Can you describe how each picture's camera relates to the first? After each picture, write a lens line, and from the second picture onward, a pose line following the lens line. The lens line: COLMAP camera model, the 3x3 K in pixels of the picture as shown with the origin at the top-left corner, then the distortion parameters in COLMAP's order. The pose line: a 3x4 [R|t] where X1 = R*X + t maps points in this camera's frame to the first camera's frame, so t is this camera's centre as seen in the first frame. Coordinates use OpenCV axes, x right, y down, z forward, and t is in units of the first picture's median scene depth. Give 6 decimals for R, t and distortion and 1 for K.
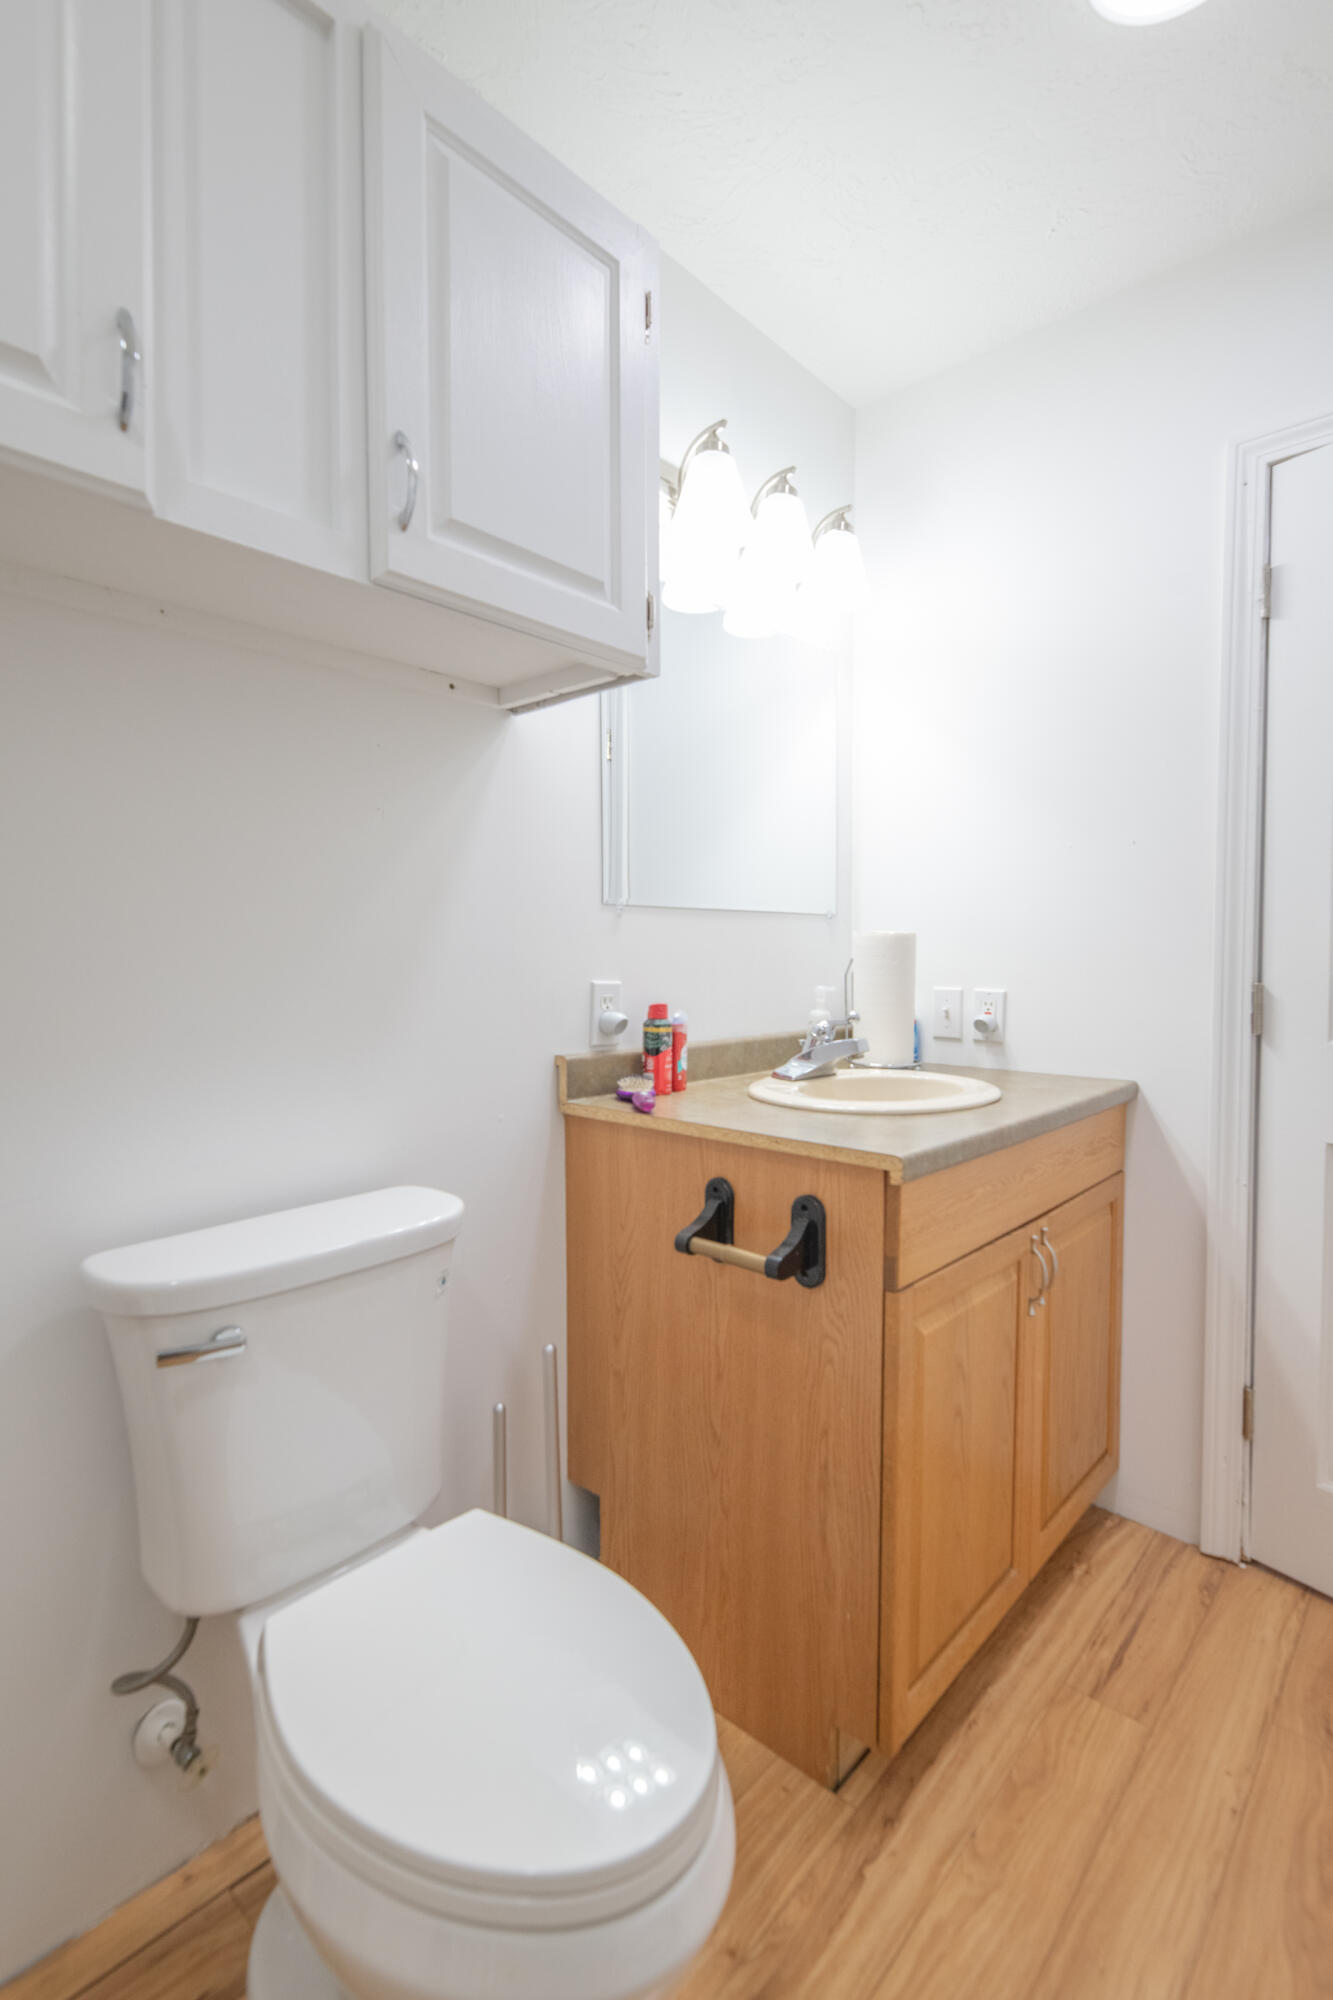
lens RADIAL K [[918.6, 0, 668.8], [0, 918.6, 993.6], [0, 0, 1]] dist [0.002238, -0.003763]
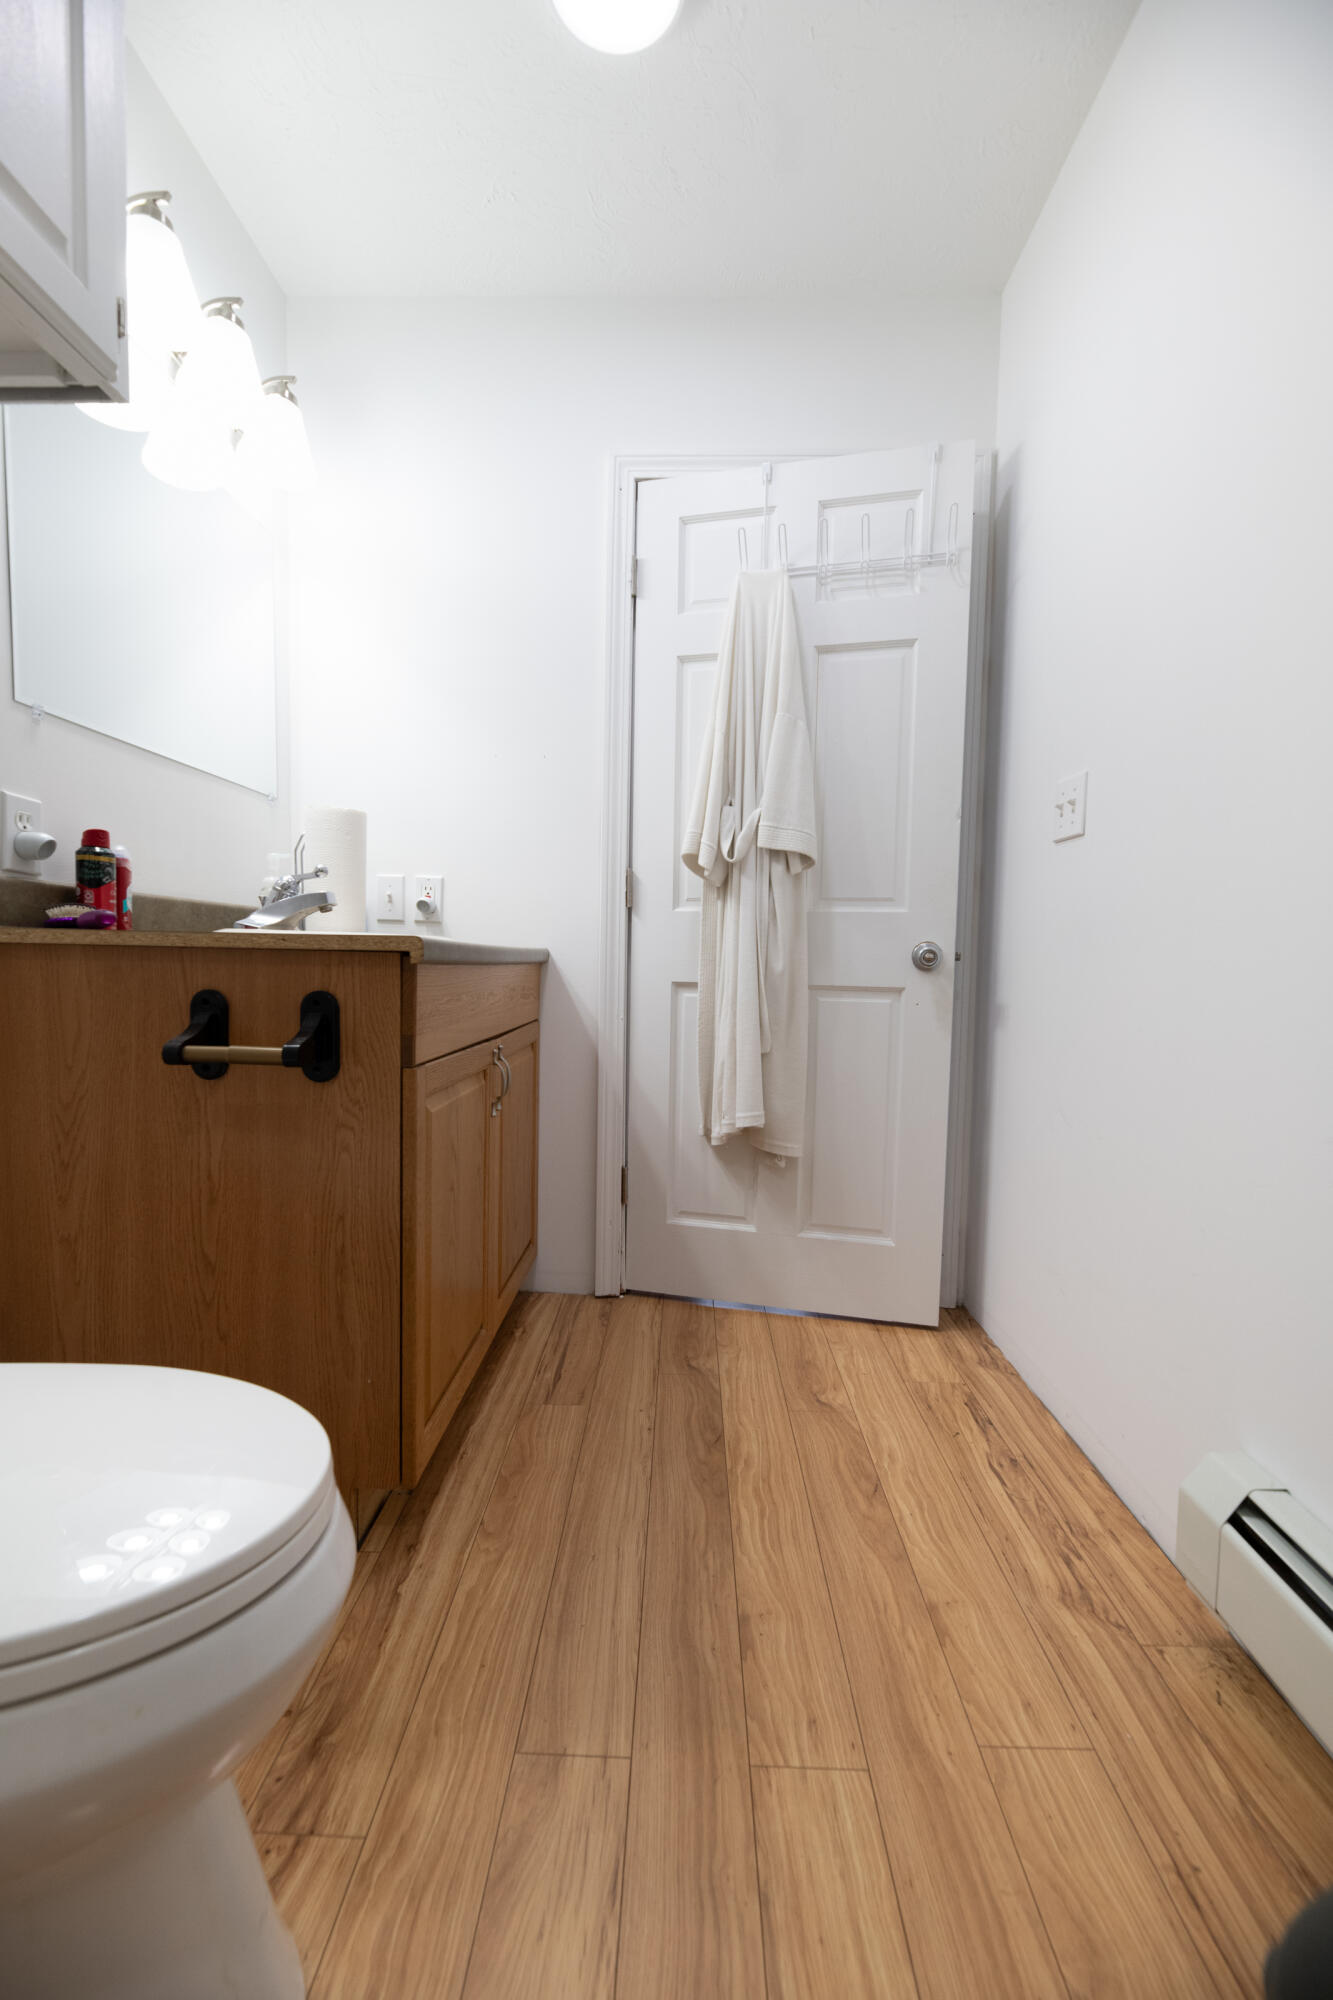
lens RADIAL K [[806.5, 0, 664.2], [0, 806.5, 1010.9], [0, 0, 1]] dist [-0.002220, -0.001357]
pose [[0.760565, -0.029248, 0.648603, -0.113490], [0.004815, 0.999211, 0.039412, 0.171739], [-0.649244, -0.026852, 0.760106, 0.060268]]
